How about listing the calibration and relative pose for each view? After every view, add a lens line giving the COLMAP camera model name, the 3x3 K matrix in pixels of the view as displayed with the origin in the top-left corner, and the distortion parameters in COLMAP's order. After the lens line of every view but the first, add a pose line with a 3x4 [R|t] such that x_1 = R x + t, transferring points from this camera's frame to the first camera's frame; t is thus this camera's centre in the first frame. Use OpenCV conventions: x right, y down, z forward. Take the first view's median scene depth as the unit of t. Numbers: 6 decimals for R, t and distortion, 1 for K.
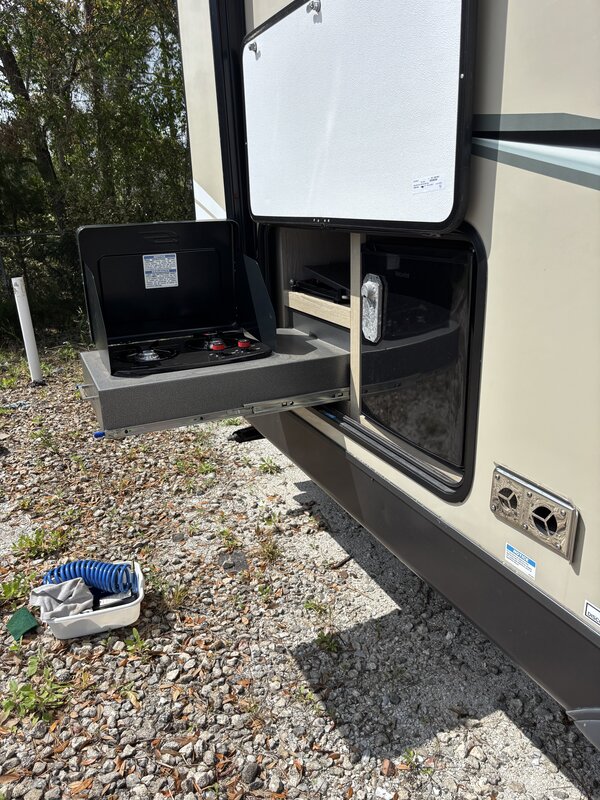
lens RADIAL K [[607.7, 0, 300.0], [0, 607.7, 400.0], [0, 0, 1]] dist [0.055010, -0.076264]
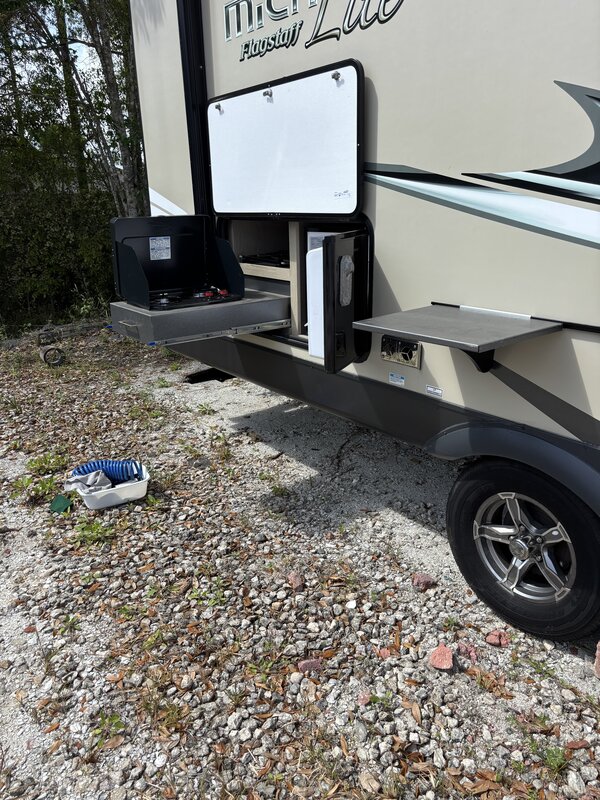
lens RADIAL K [[602.0, 0, 307.2], [0, 602.0, 401.9], [0, 0, 1]] dist [0.048800, -0.080365]
pose [[0.971883, -0.061224, 0.227365, -0.216846], [0.062551, 0.998041, 0.001373, 0.171962], [-0.227003, 0.012887, 0.973809, -0.488950]]
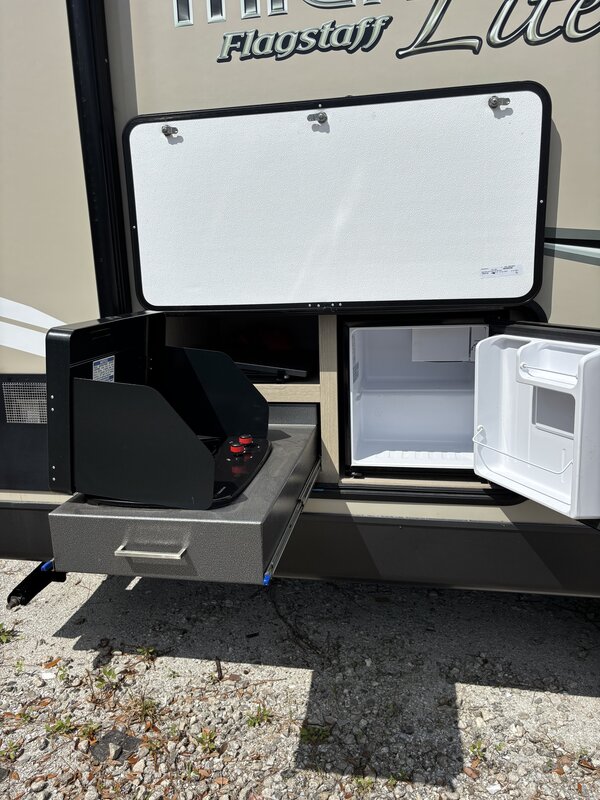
lens RADIAL K [[596.3, 0, 301.2], [0, 596.3, 389.2], [0, 0, 1]] dist [0.065700, -0.084334]
pose [[0.571926, -0.149107, 0.806640, -0.638420], [0.272413, 0.962059, -0.015311, -0.110103], [-0.773752, 0.228495, 0.590845, 0.336072]]
